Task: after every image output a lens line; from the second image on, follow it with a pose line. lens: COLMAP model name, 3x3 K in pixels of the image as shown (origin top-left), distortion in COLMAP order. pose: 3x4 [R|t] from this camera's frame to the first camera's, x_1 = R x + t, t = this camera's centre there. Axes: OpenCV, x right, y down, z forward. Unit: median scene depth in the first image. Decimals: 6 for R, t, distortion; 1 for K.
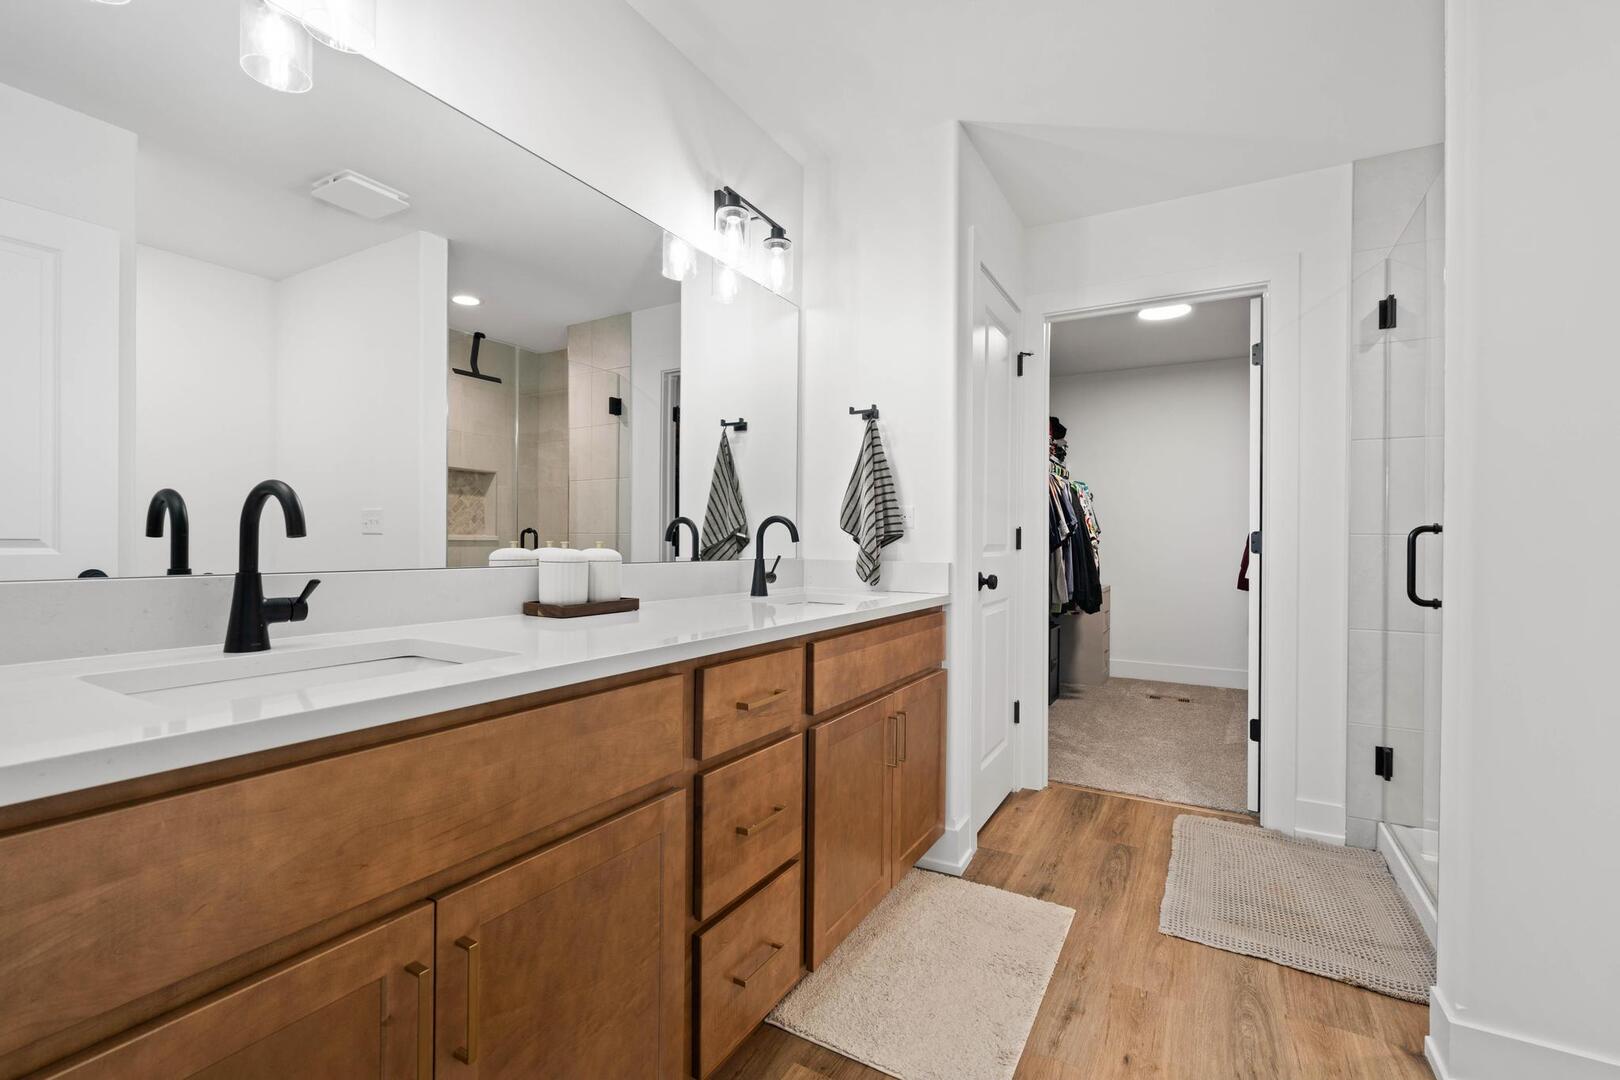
lens RADIAL K [[704.5, 0, 810.0], [0, 704.5, 540.0], [0, 0, 1]] dist [-0.003008, -0.000587]
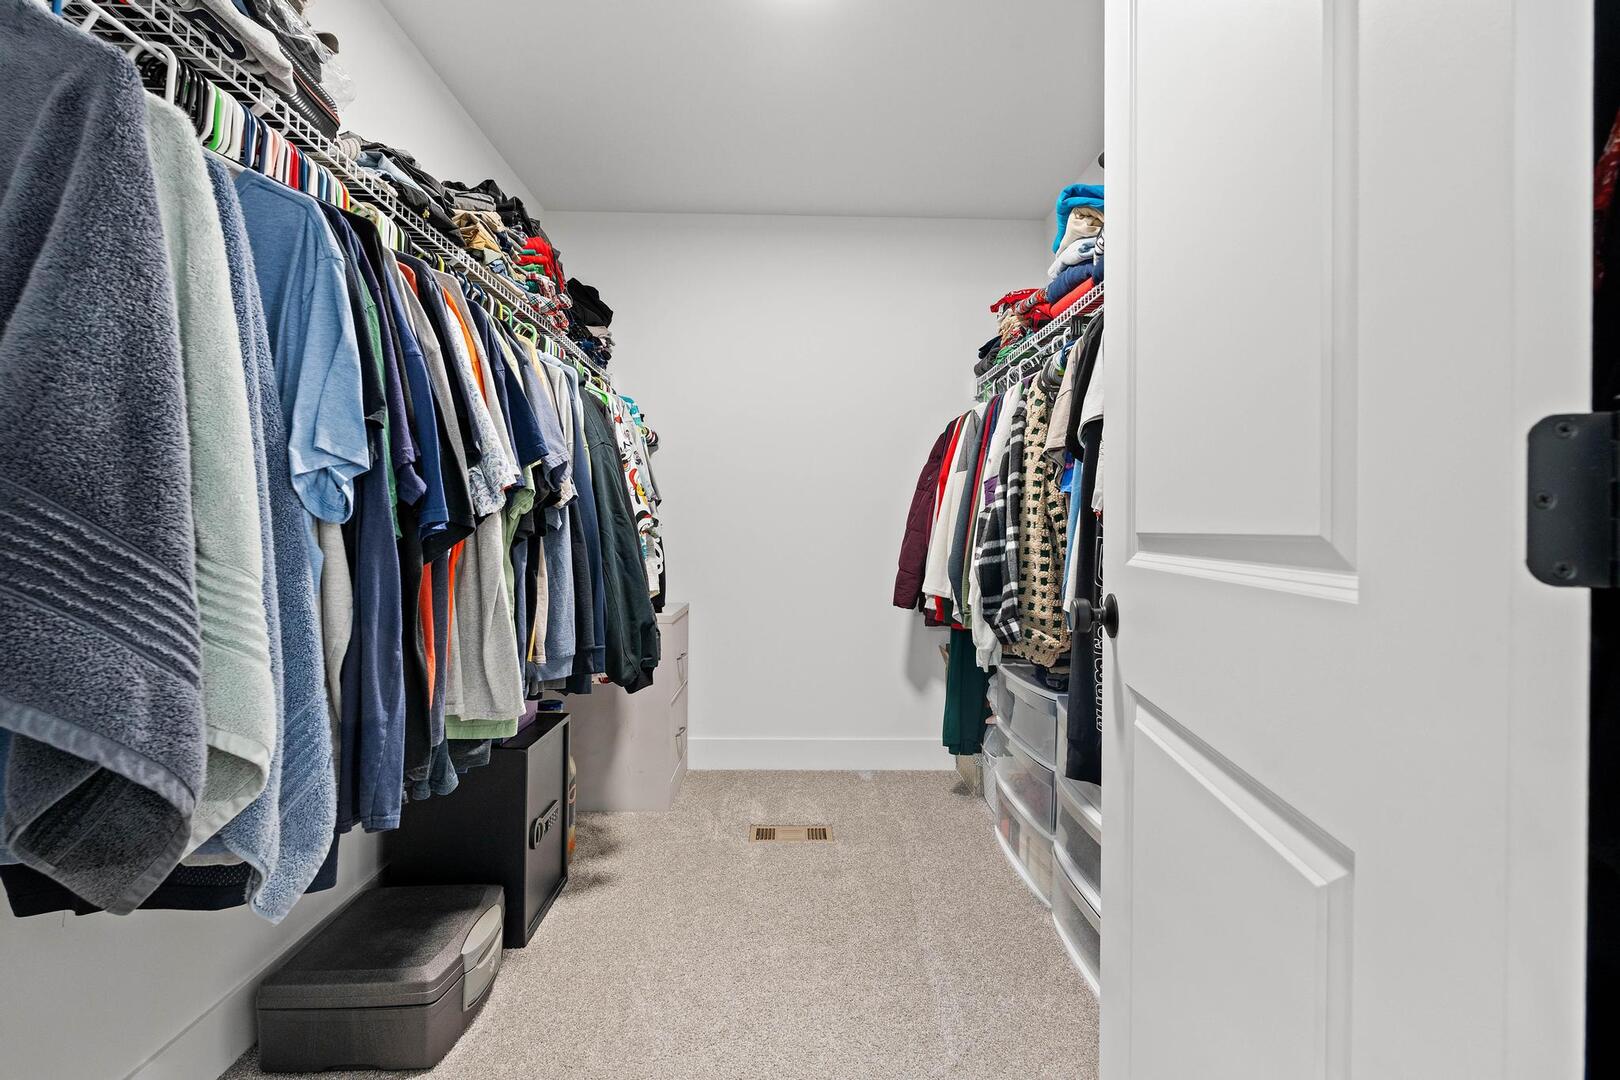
lens RADIAL K [[704.5, 0, 810.0], [0, 704.5, 540.0], [0, 0, 1]] dist [-0.003008, -0.000587]
pose [[0.859514, -0.007671, 0.511055, 0.260508], [-0.000569, 0.999872, 0.015966, 0.006460], [-0.511112, -0.014013, 0.859400, 0.552124]]
